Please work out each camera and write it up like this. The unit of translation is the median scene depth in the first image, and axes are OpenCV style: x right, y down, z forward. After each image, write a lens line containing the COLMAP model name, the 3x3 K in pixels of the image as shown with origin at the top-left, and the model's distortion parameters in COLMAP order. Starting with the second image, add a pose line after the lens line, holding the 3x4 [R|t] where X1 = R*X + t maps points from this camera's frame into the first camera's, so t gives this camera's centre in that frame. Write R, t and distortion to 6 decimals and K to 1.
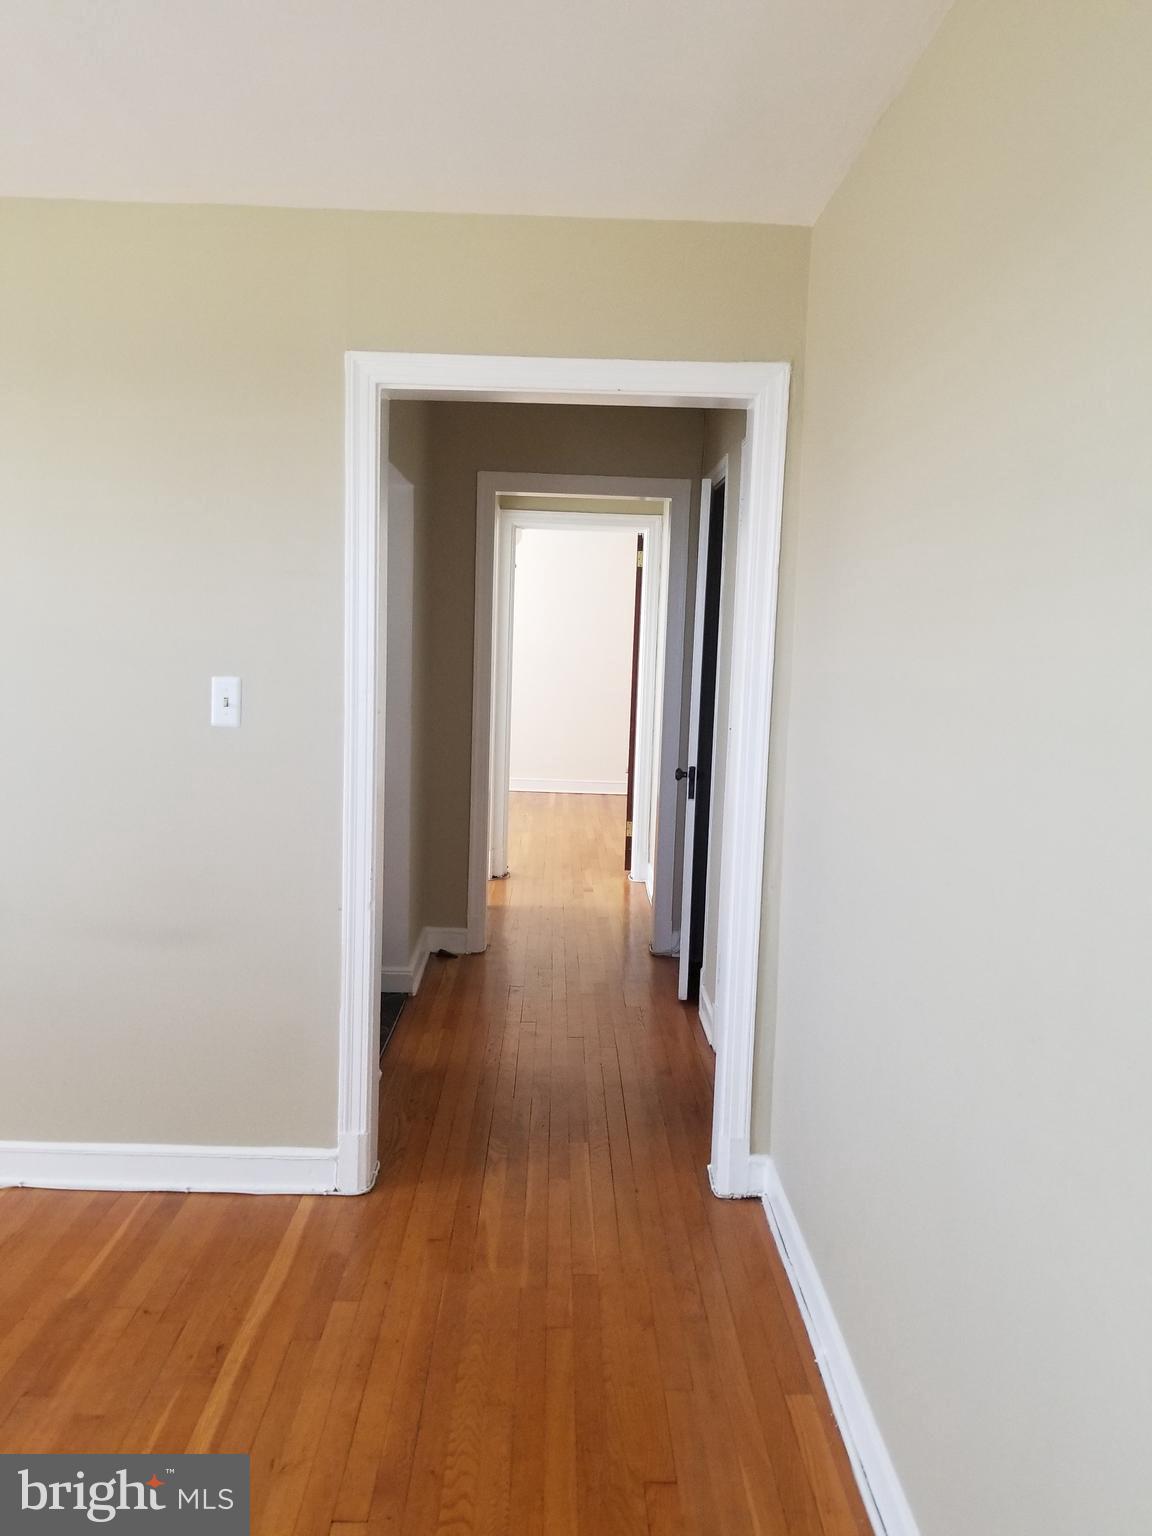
lens RADIAL K [[1222.7, 0, 576.0], [0, 1222.7, 768.0], [0, 0, 1]] dist [0.073313, -0.111833]
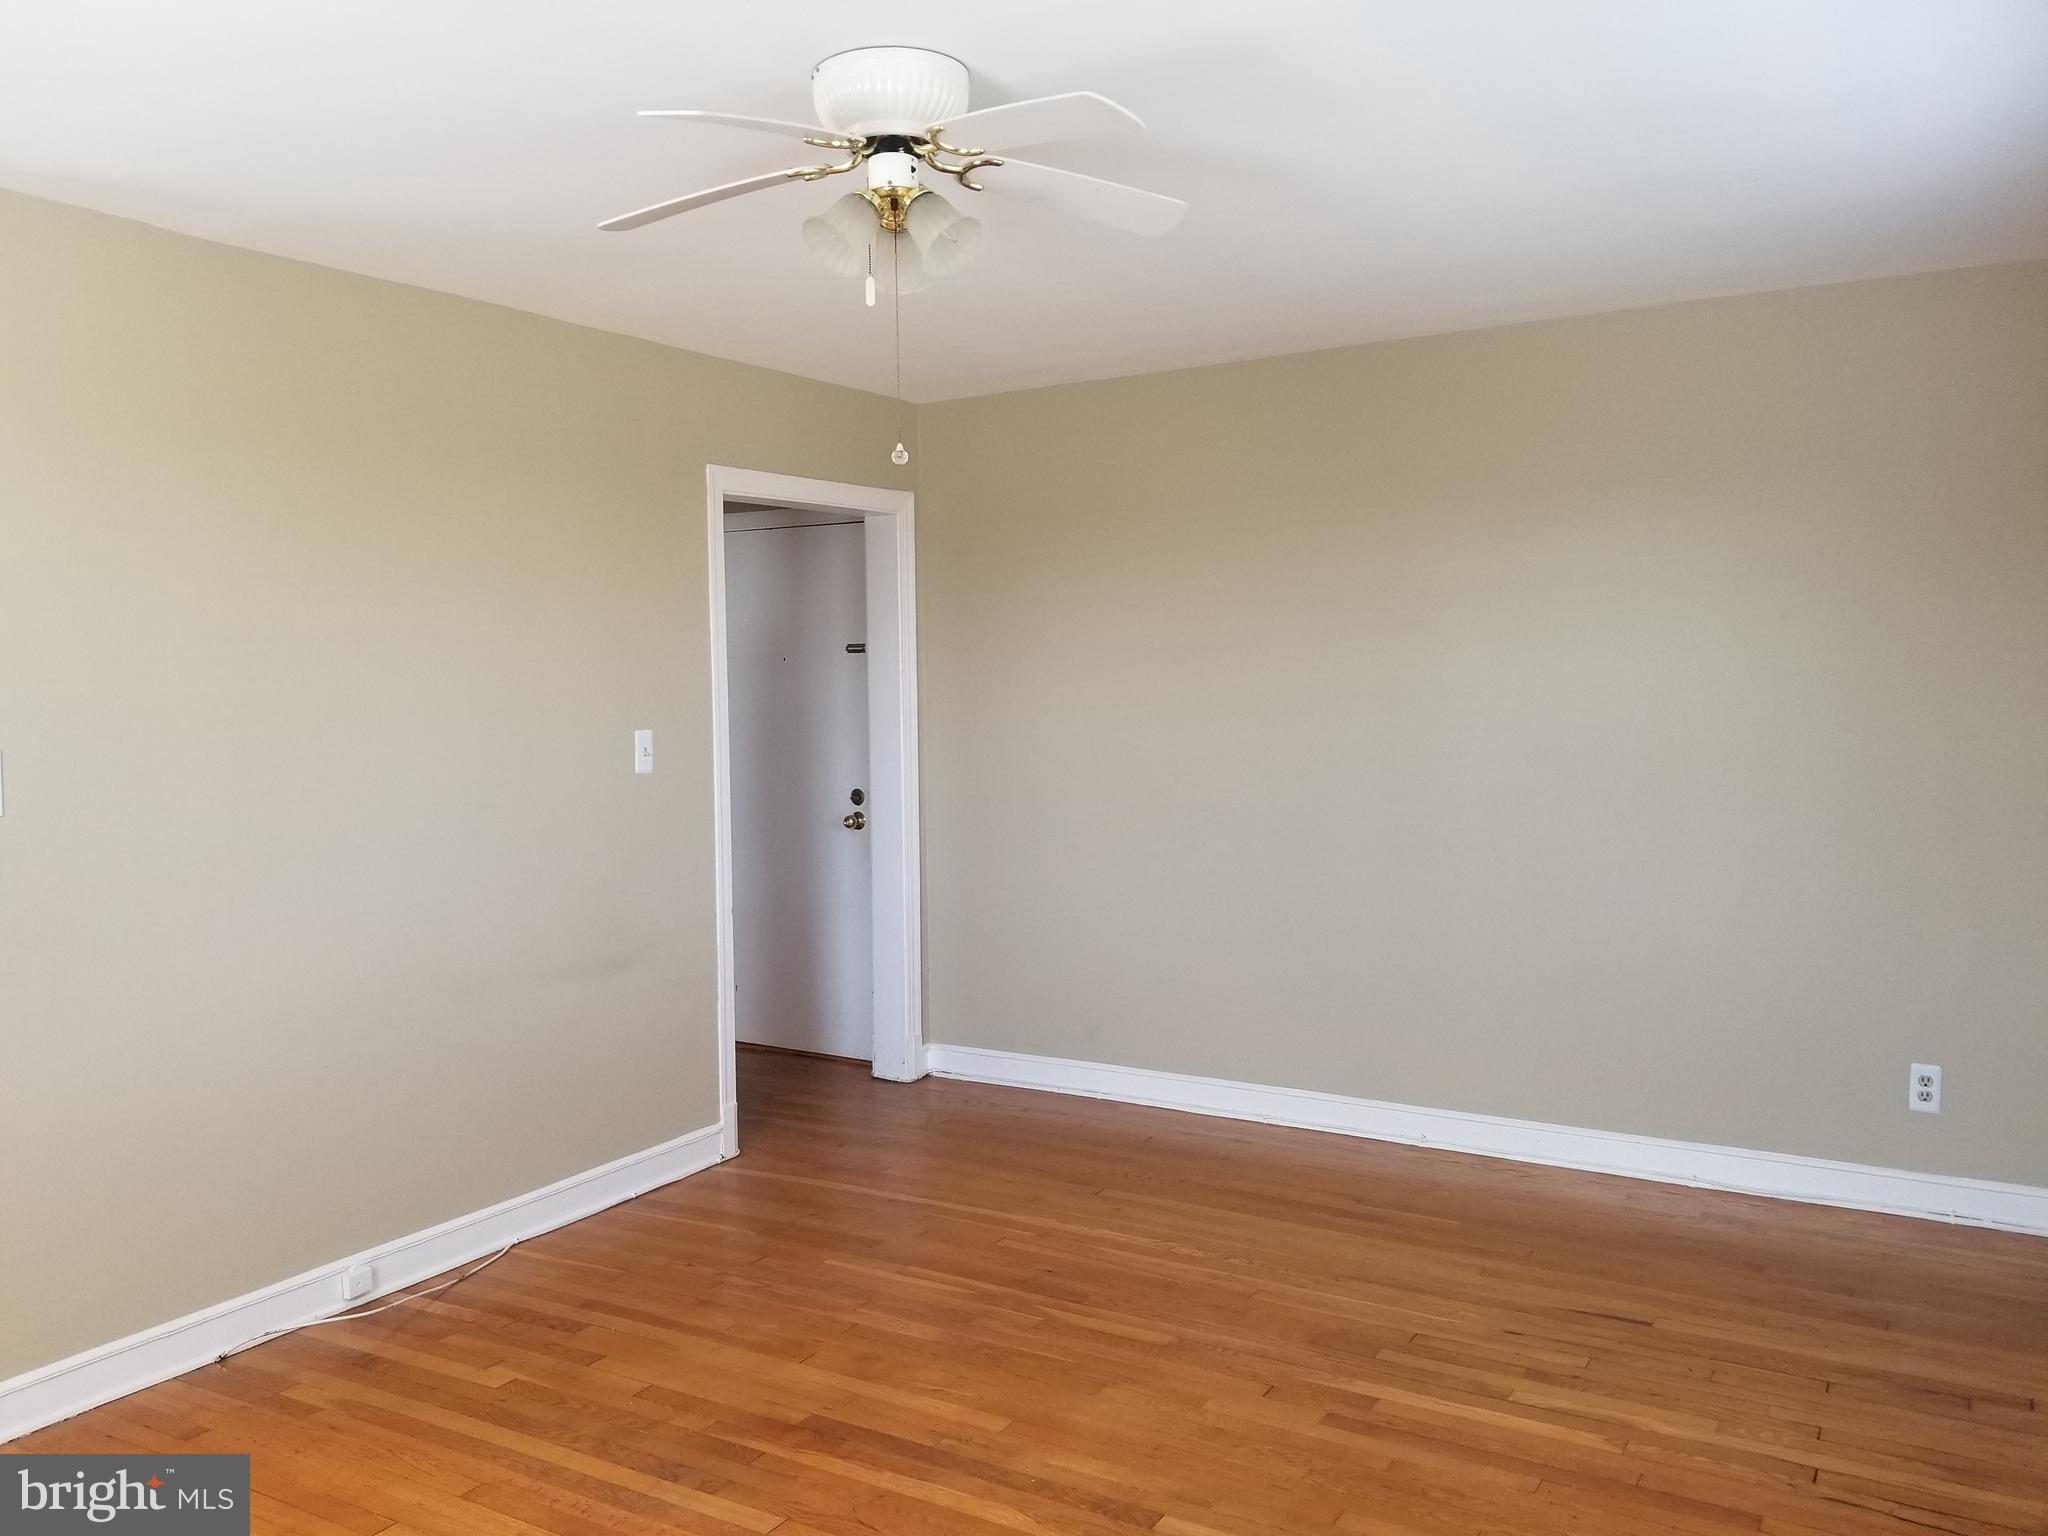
lens RADIAL K [[1630.2, 0, 1024.0], [0, 1630.2, 768.0], [0, 0, 1]] dist [0.073313, -0.111833]
pose [[0.523192, -0.091036, 0.847339, -1.402271], [0.132537, 0.990872, 0.024621, -0.029309], [-0.841846, 0.099422, 0.530482, -0.117475]]
